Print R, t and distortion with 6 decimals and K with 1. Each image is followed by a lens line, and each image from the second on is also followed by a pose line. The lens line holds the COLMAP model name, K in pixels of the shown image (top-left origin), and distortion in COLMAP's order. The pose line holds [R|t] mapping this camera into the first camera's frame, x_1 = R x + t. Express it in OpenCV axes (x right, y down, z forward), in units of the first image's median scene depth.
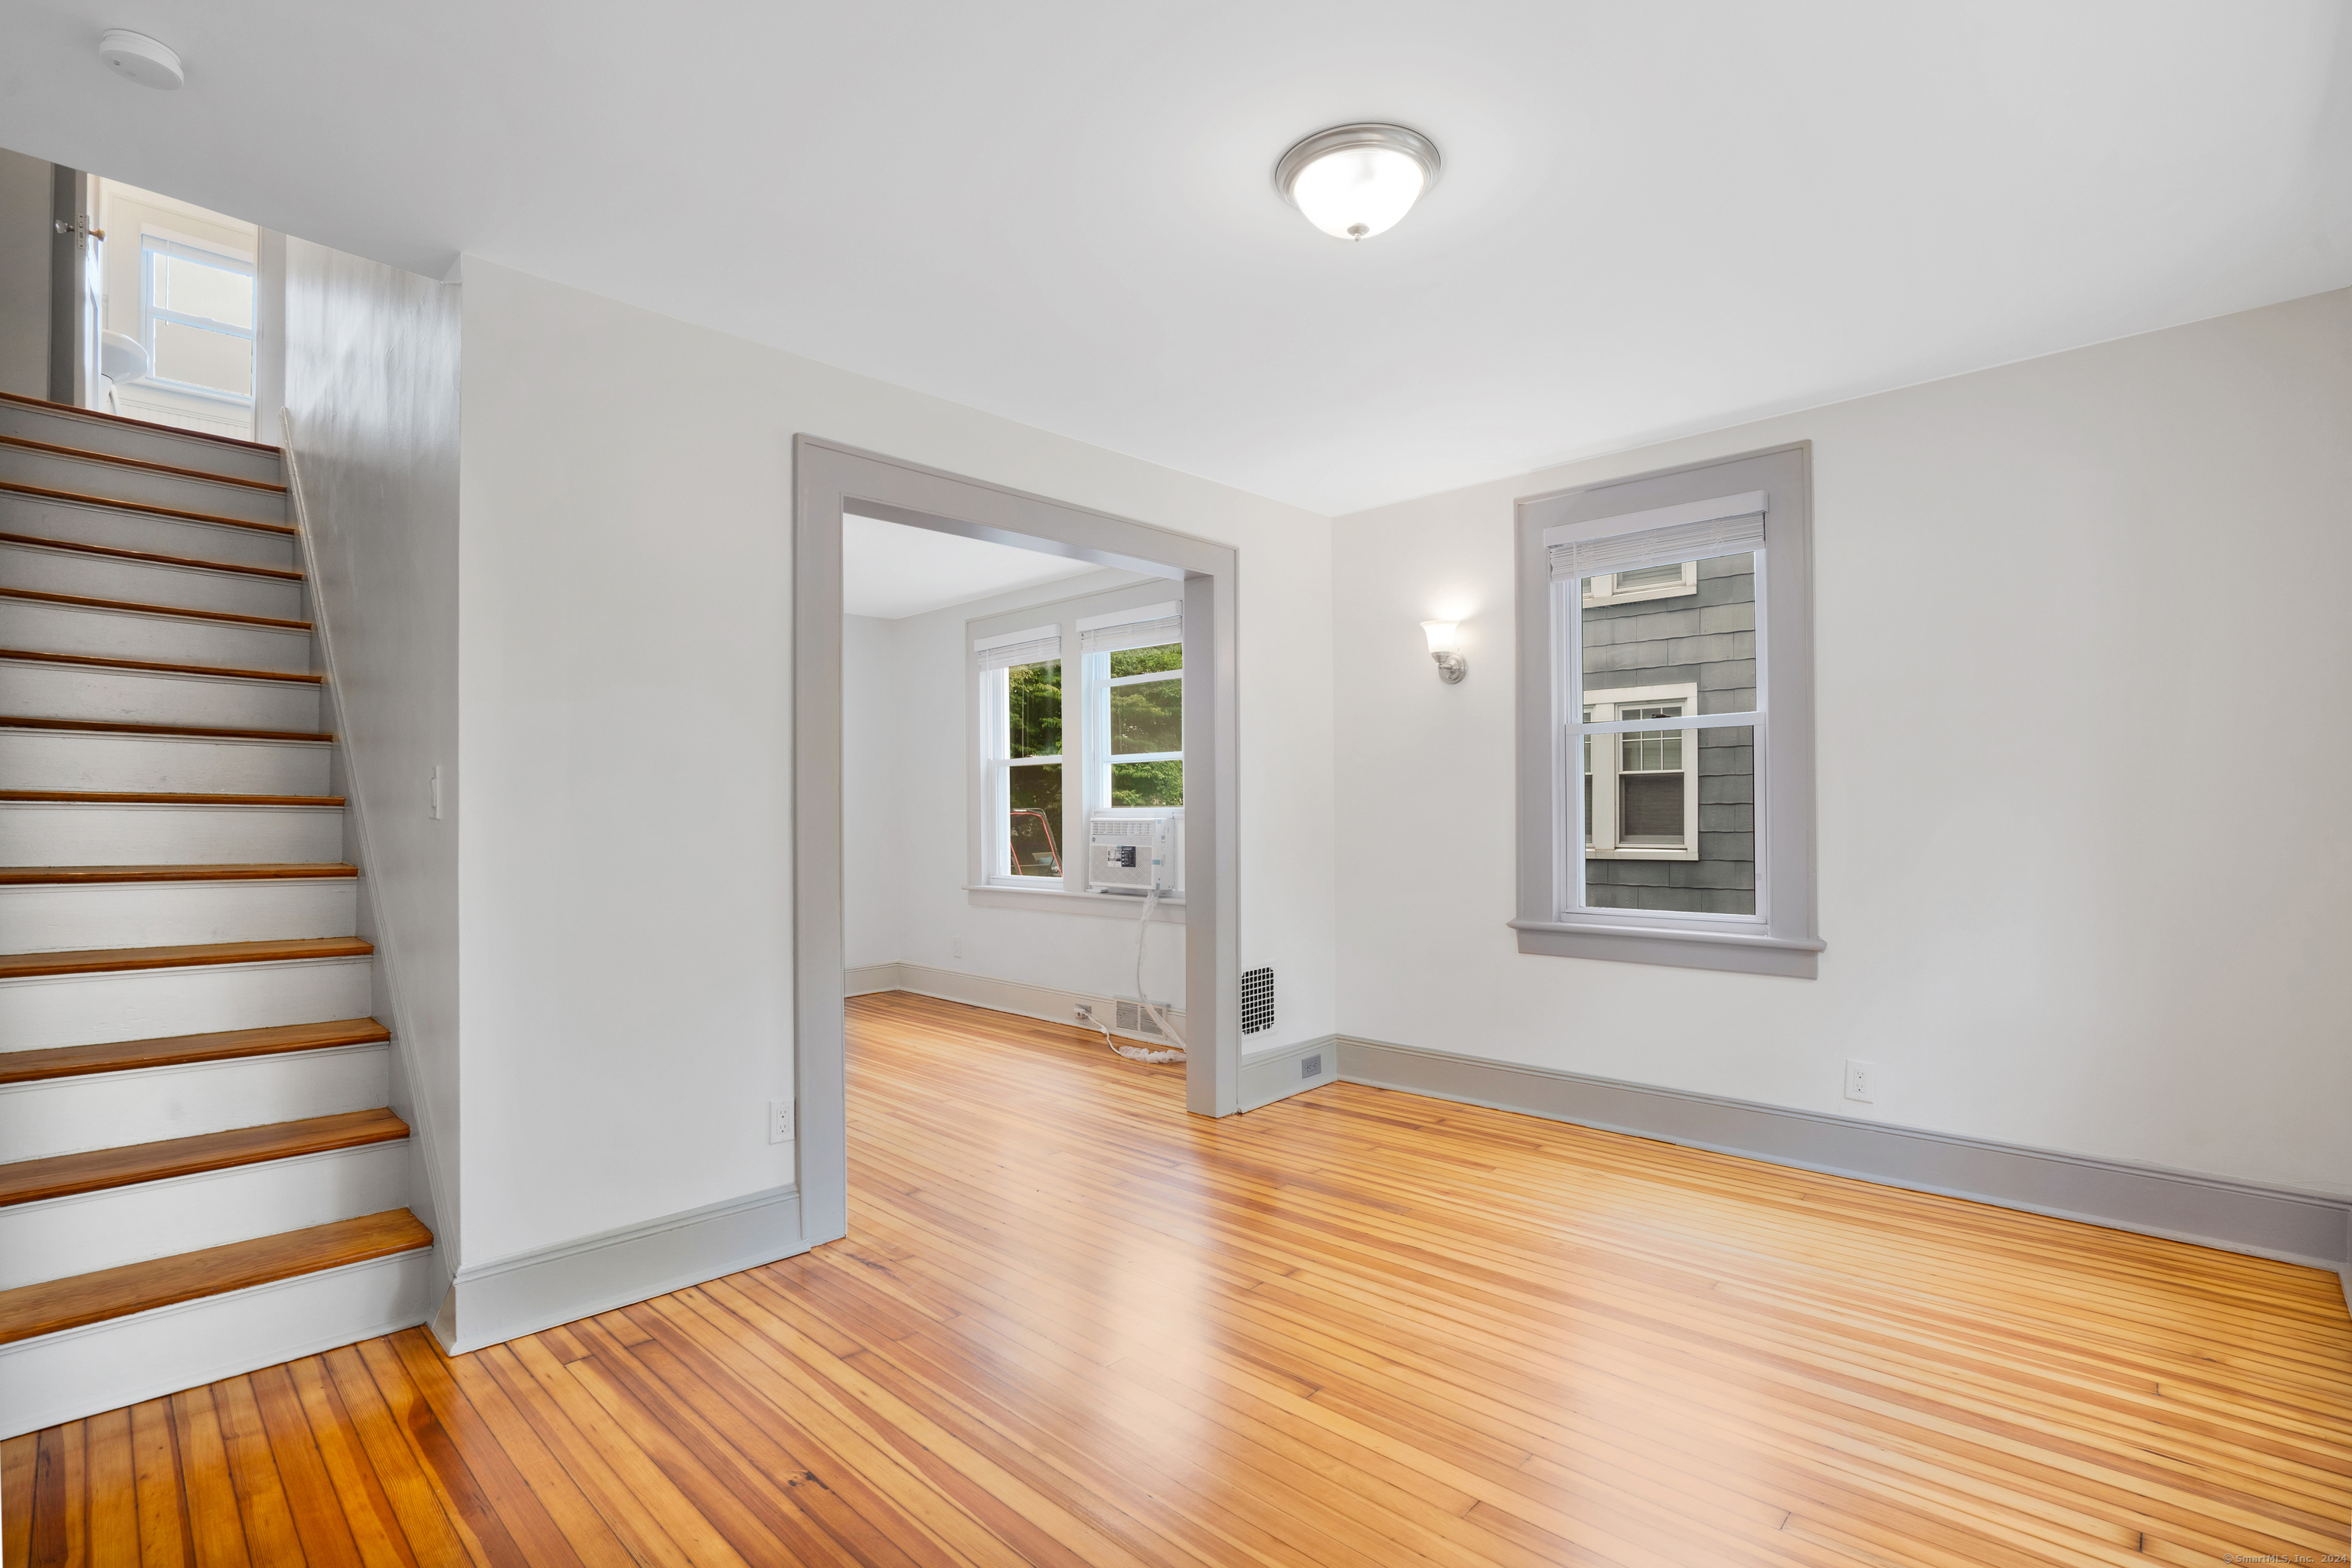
lens RADIAL K [[1090.7, 0, 1181.8], [0, 1090.7, 817.4], [0, 0, 1]] dist [-0.054747, 0.023669]
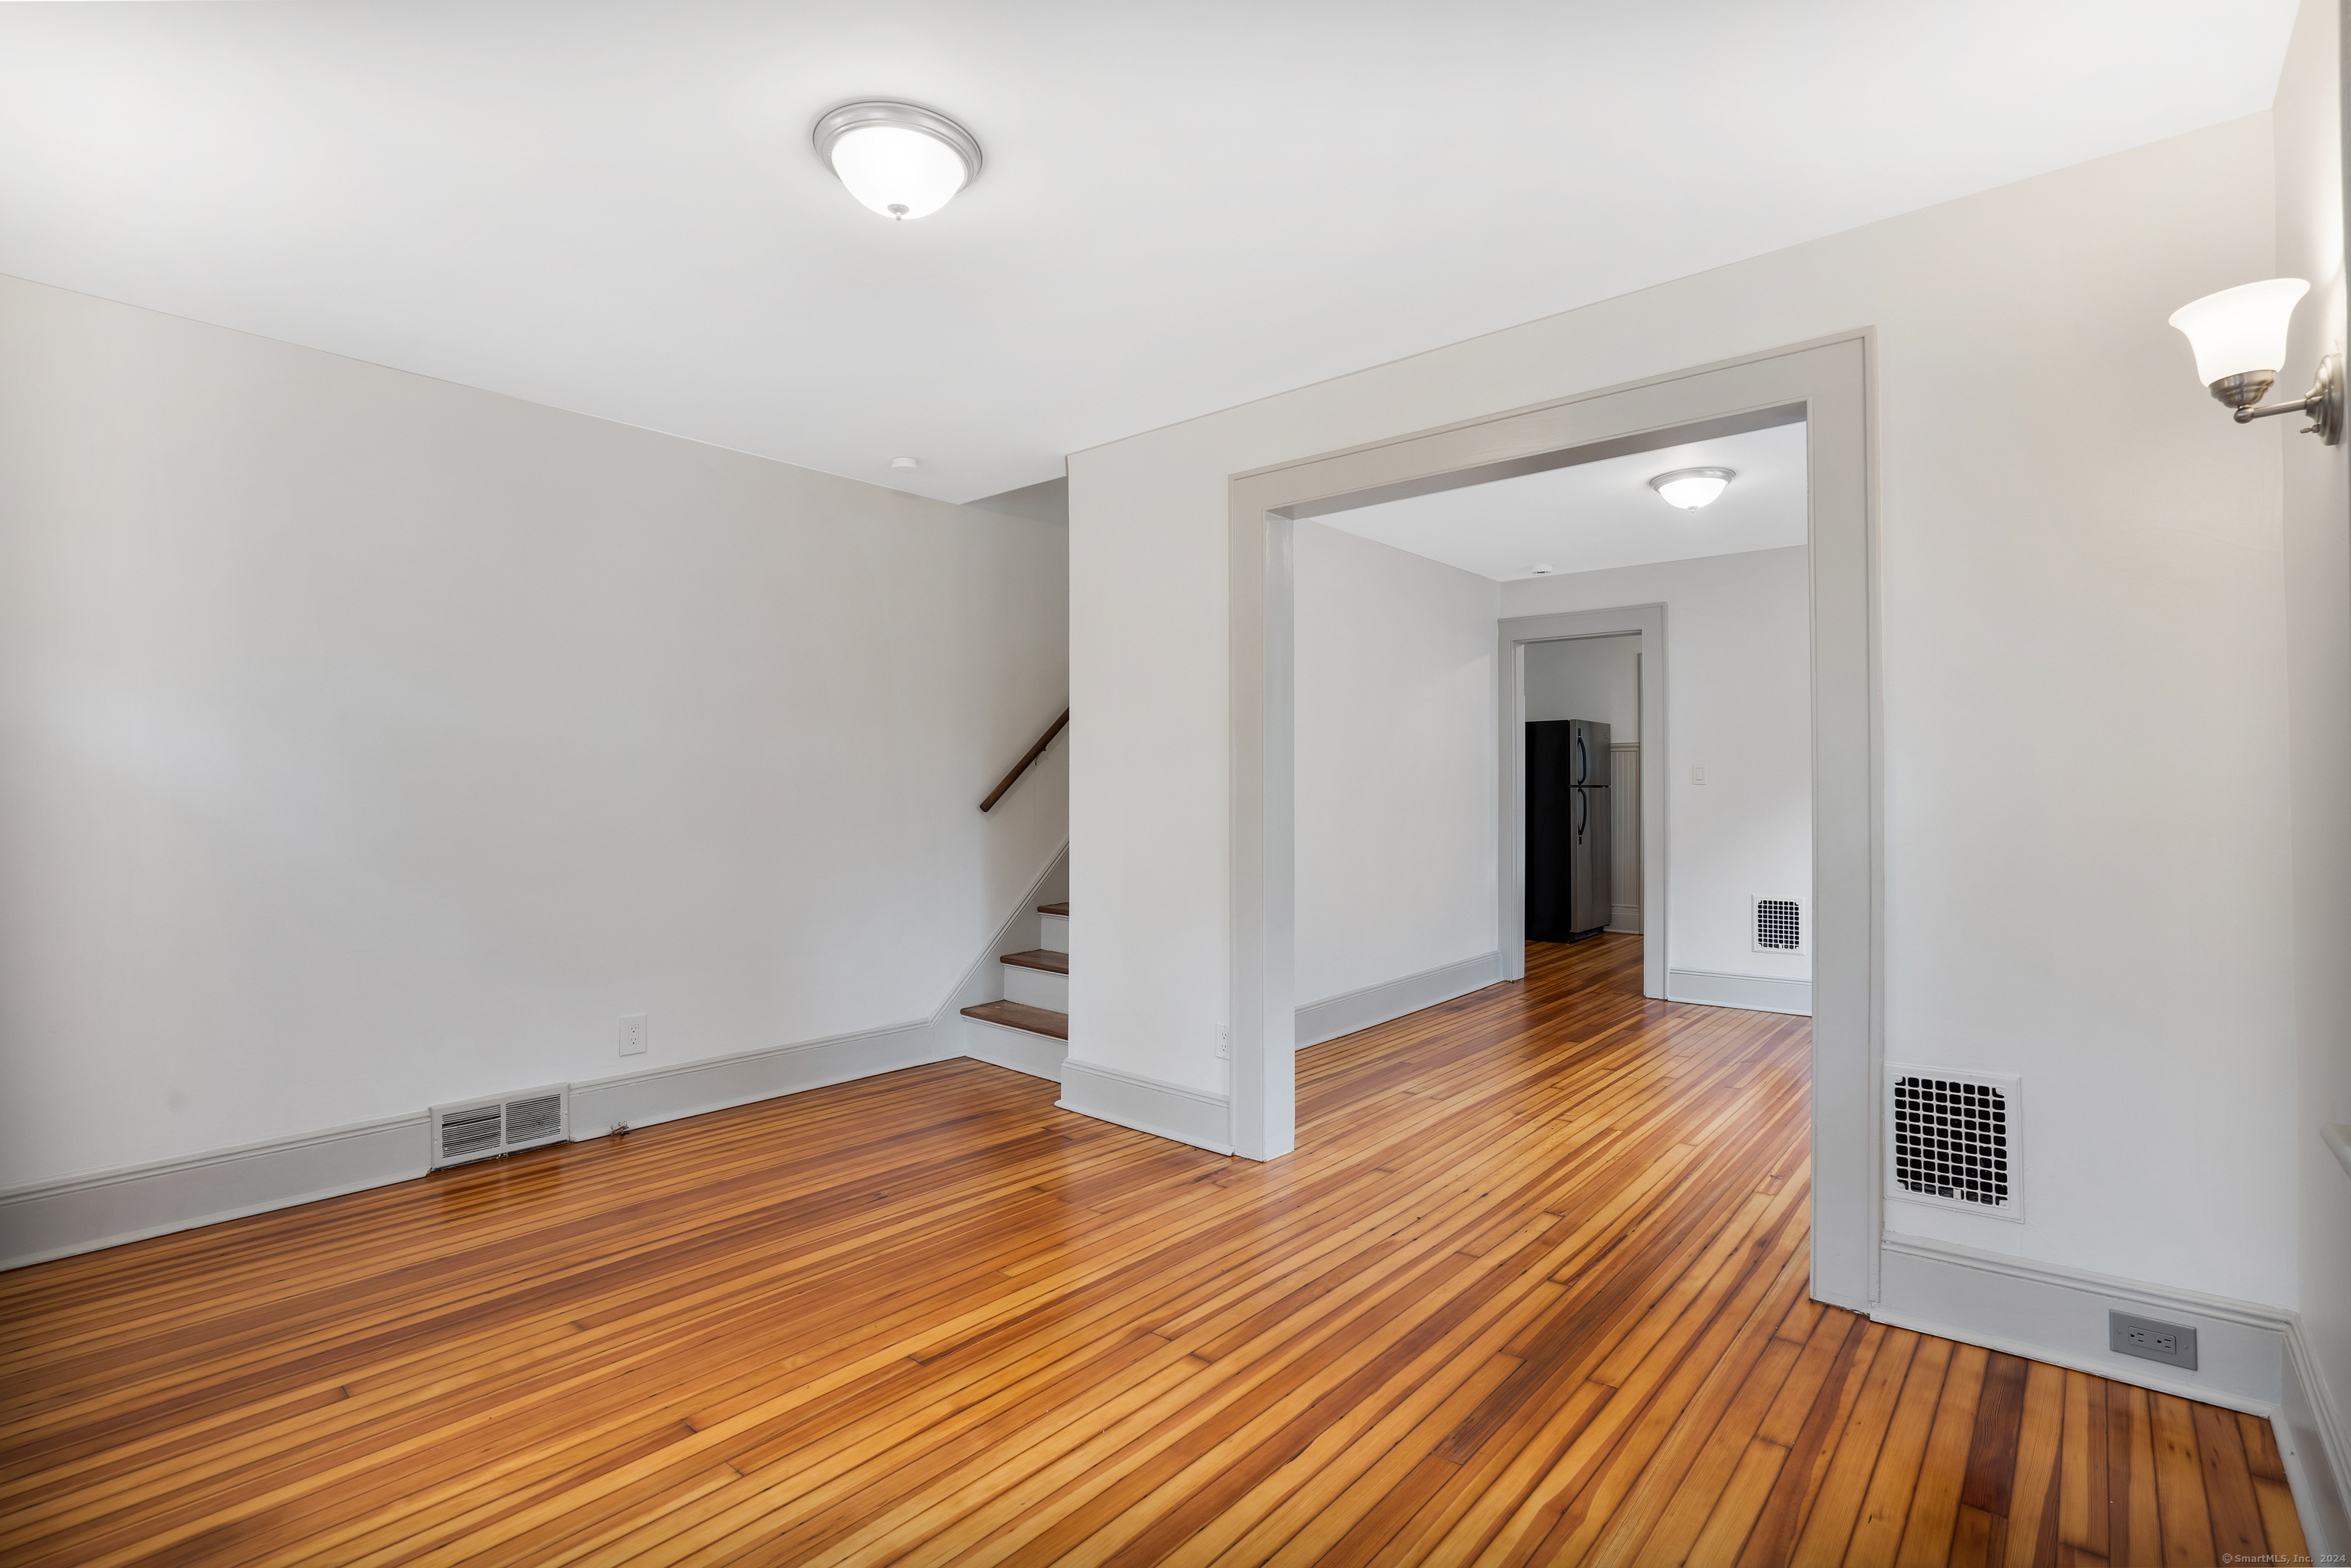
lens RADIAL K [[1083.7, 0, 1181.6], [0, 1083.7, 774.0], [0, 0, 1]] dist [-0.055839, 0.022109]
pose [[0.053708, -0.008090, -0.998524, 0.709620], [-0.001186, 0.999966, -0.008165, -0.010016], [0.998556, 0.001623, 0.053696, 0.735533]]
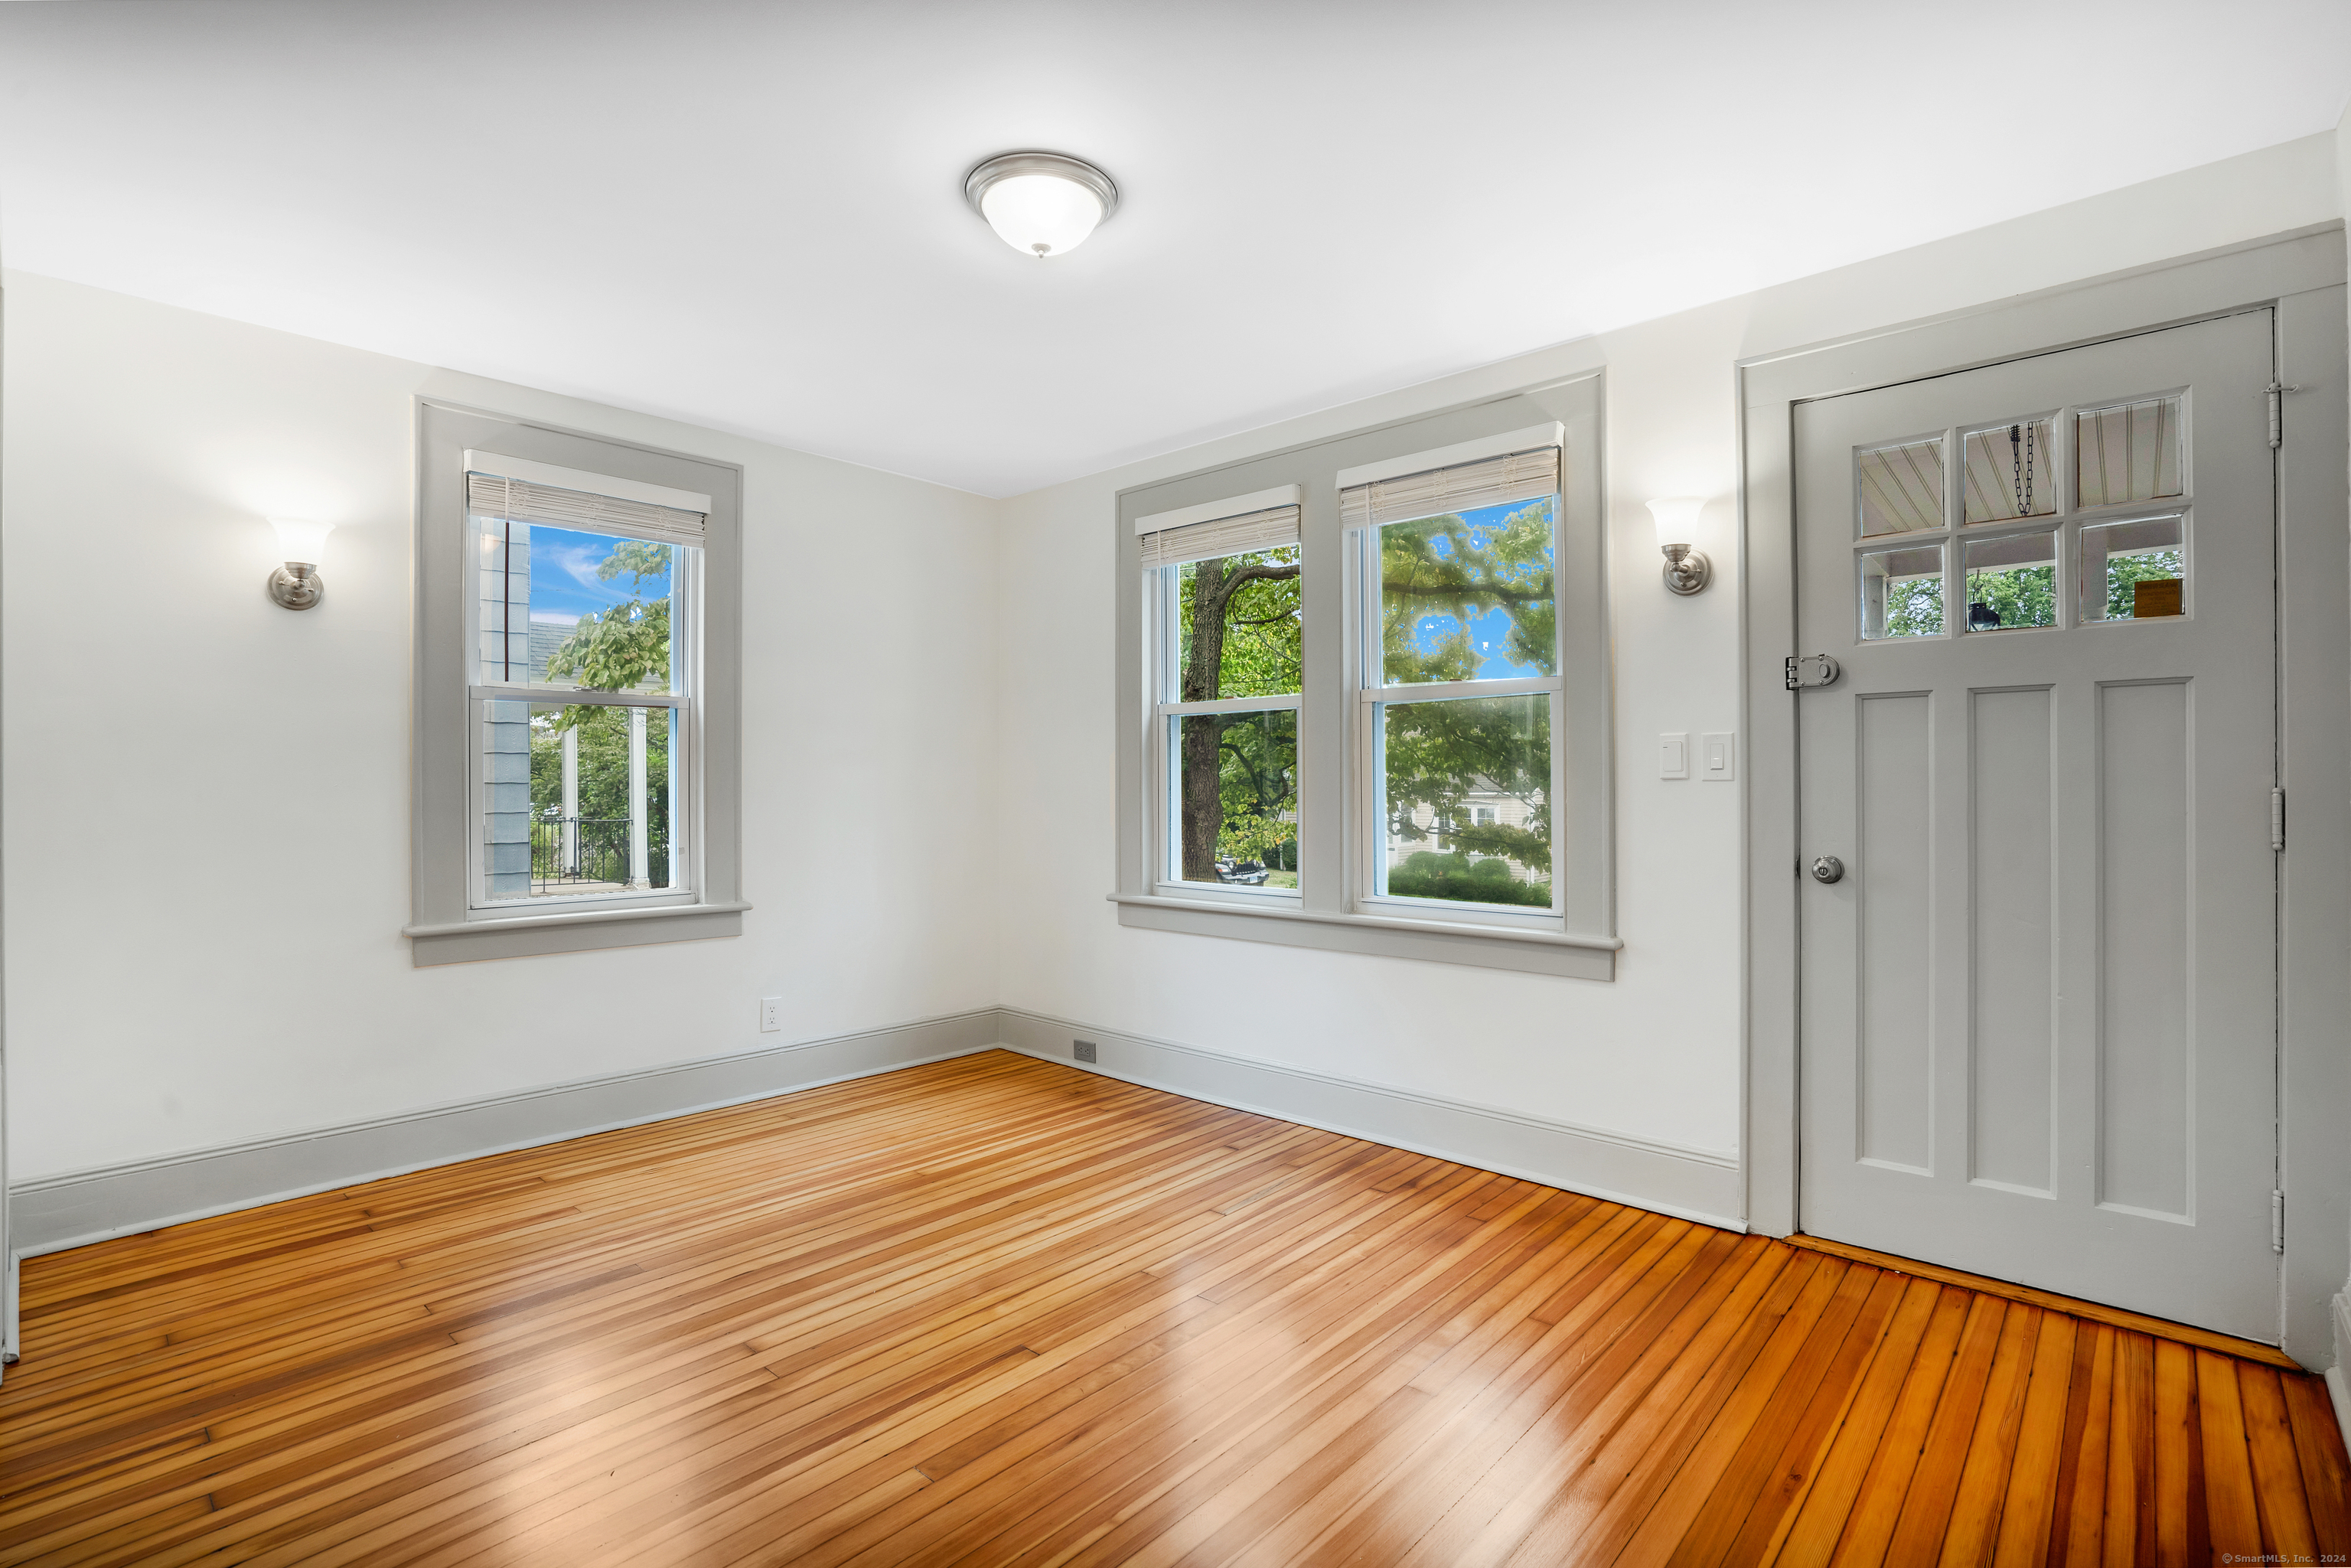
lens RADIAL K [[1098.7, 0, 1175.5], [0, 1098.7, 784.0], [0, 0, 1]] dist [-0.053572, 0.023000]
pose [[-0.016192, 0.008194, 0.999835, -0.567508], [0.005731, 0.999951, -0.008103, 0.000532], [-0.999852, 0.005598, -0.016239, 0.537019]]
